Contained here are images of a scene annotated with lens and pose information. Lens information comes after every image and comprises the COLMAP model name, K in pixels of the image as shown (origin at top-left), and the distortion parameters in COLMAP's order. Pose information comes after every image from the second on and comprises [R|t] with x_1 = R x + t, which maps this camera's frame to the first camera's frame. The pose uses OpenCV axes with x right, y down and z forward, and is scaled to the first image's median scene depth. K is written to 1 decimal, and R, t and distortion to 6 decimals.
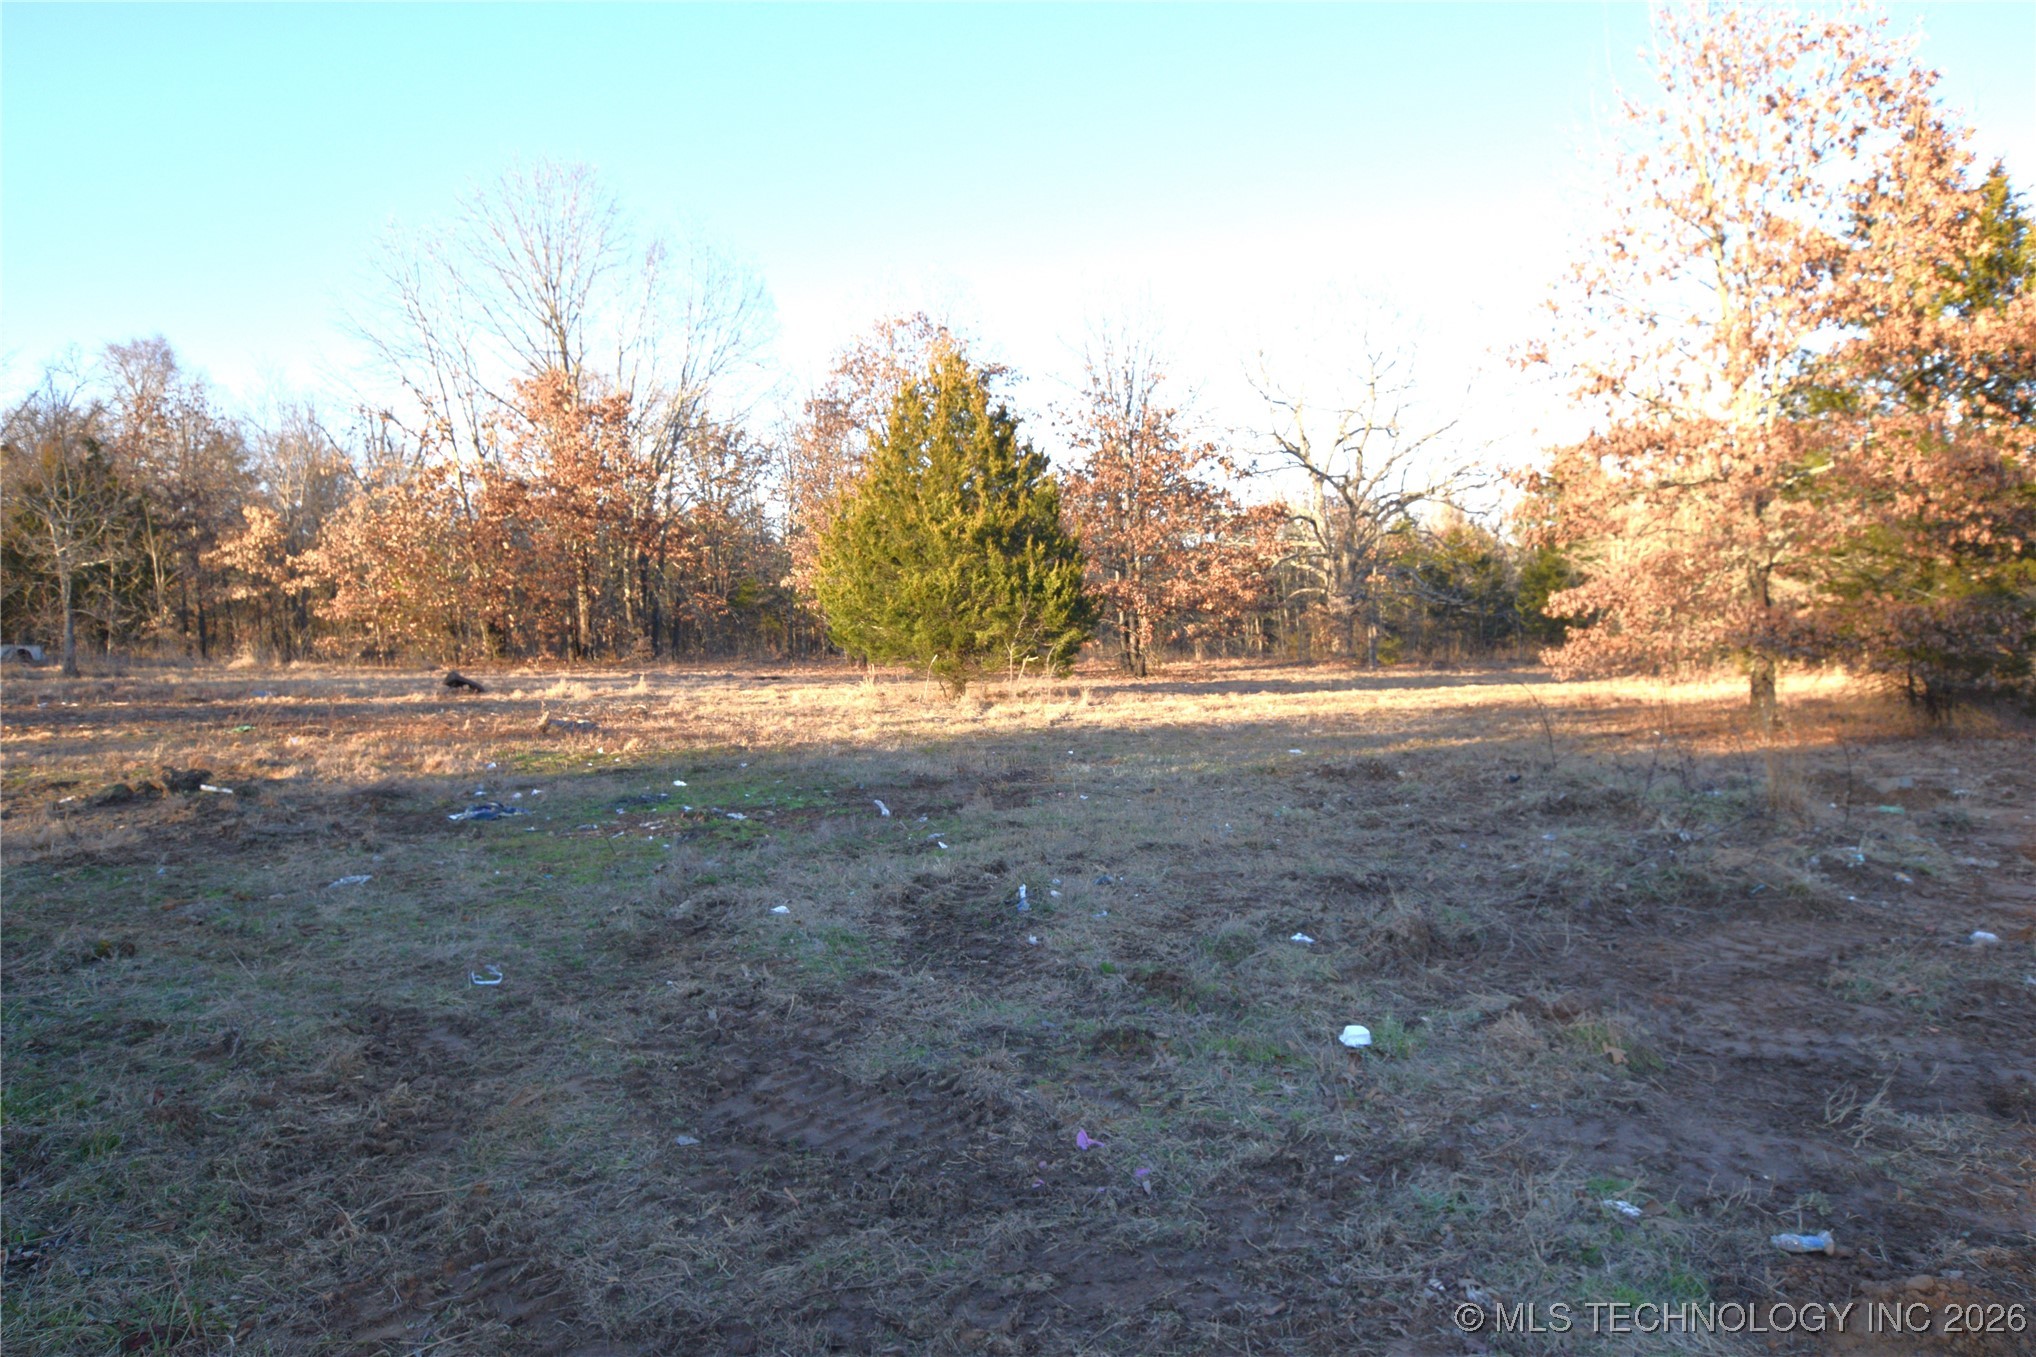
lens RADIAL K [[1327.8, 0, 1010.4], [0, 1327.8, 689.0], [0, 0, 1]] dist [0.000554, -0.005082]
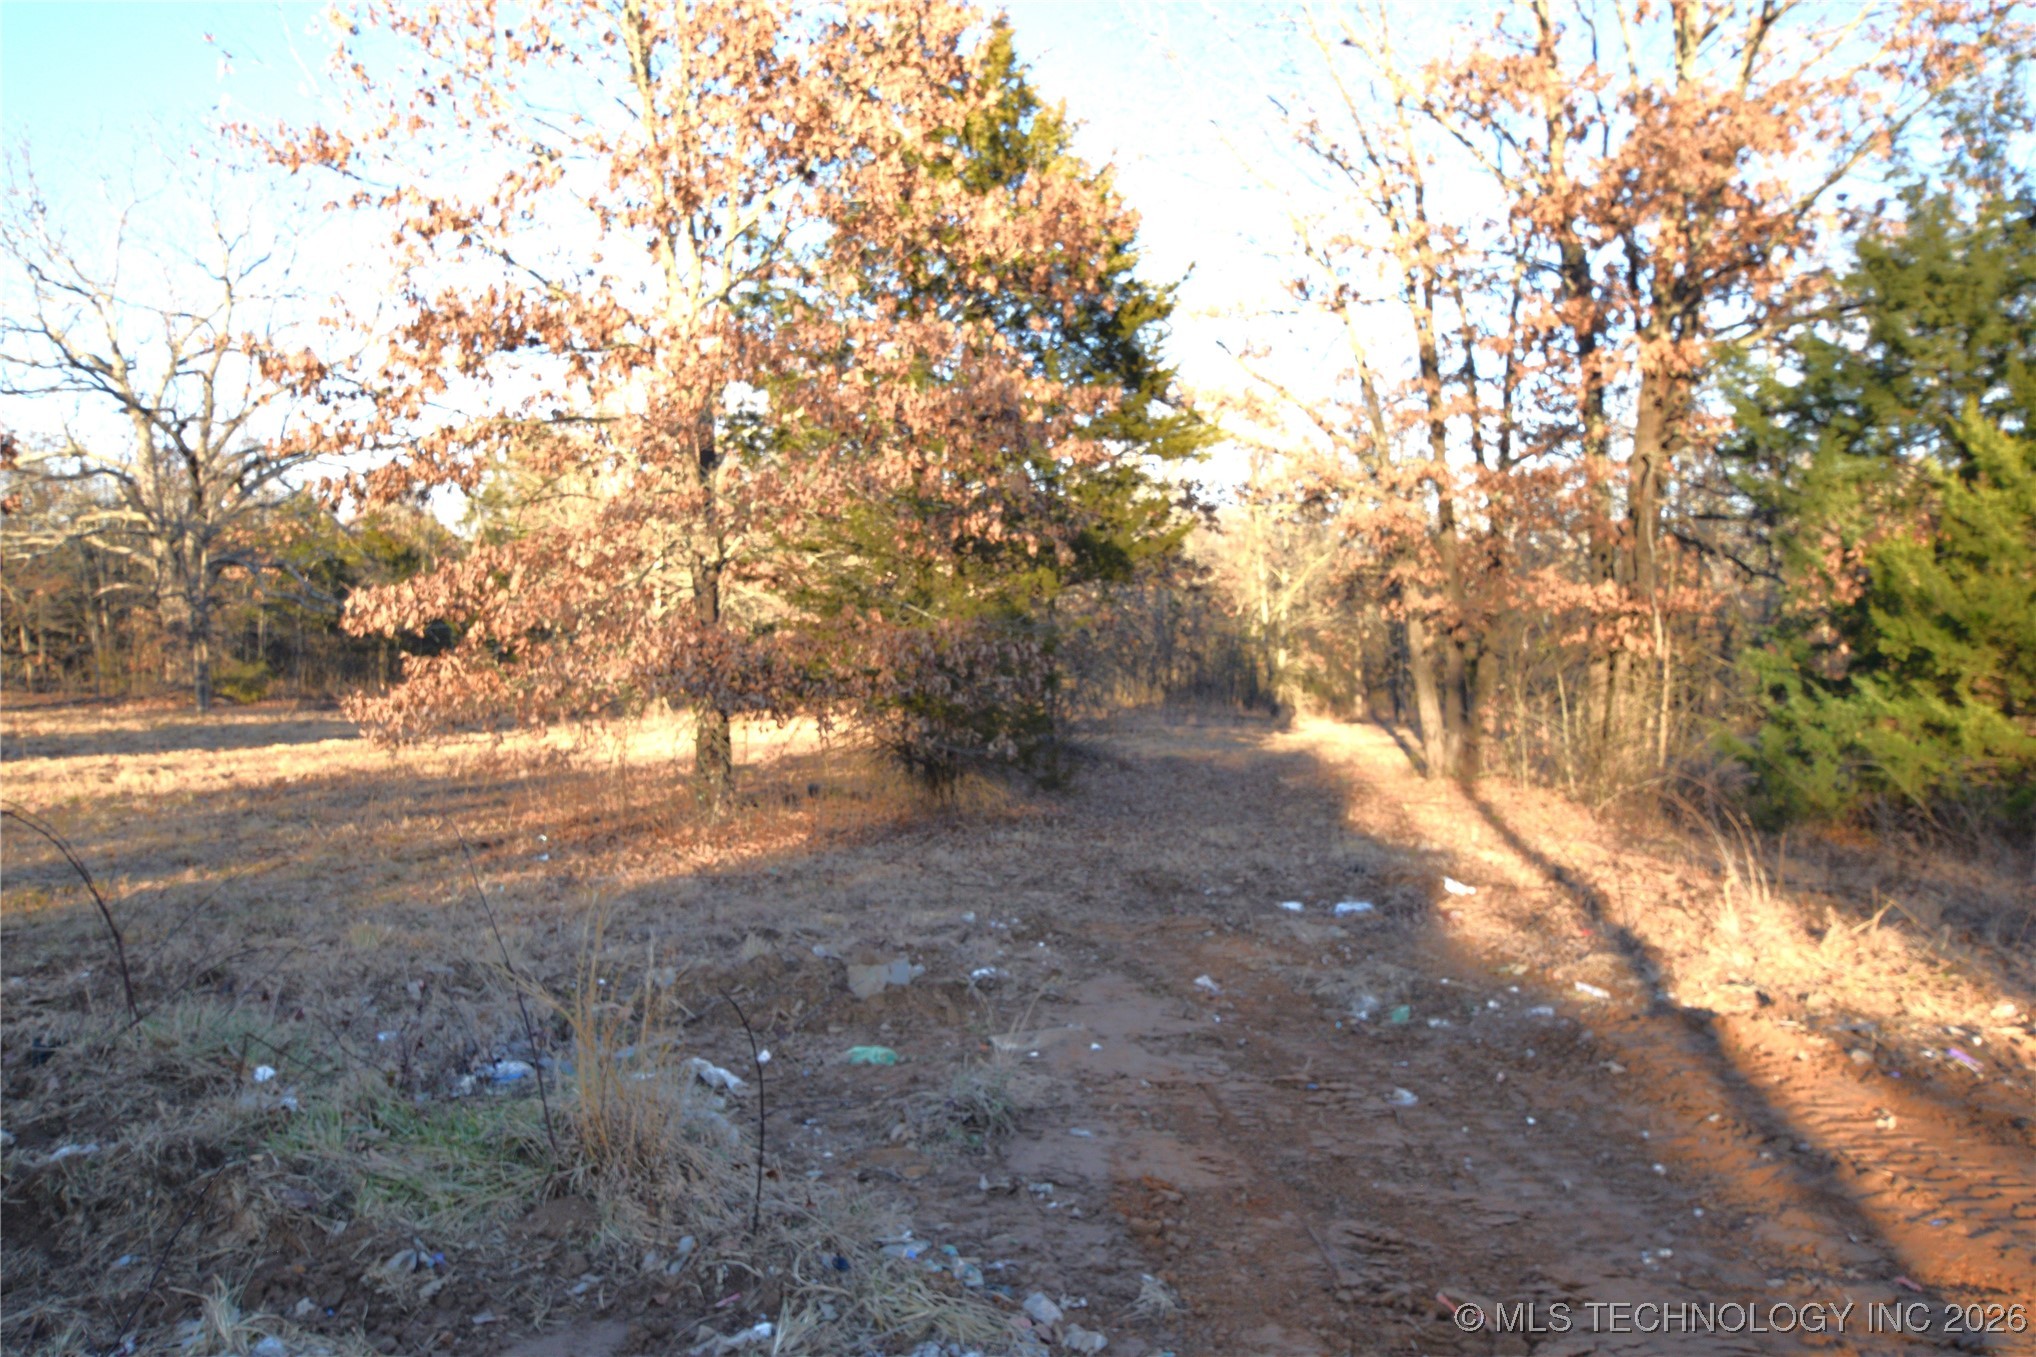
lens RADIAL K [[1667.4, 0, 1026.9], [0, 1667.4, 680.7], [0, 0, 1]] dist [0.001653, 0.031426]
pose [[0.785546, 0.003569, 0.618792, 0.194202], [0.012607, 0.999684, -0.021769, -0.016810], [-0.618674, 0.024902, 0.785253, 0.283974]]
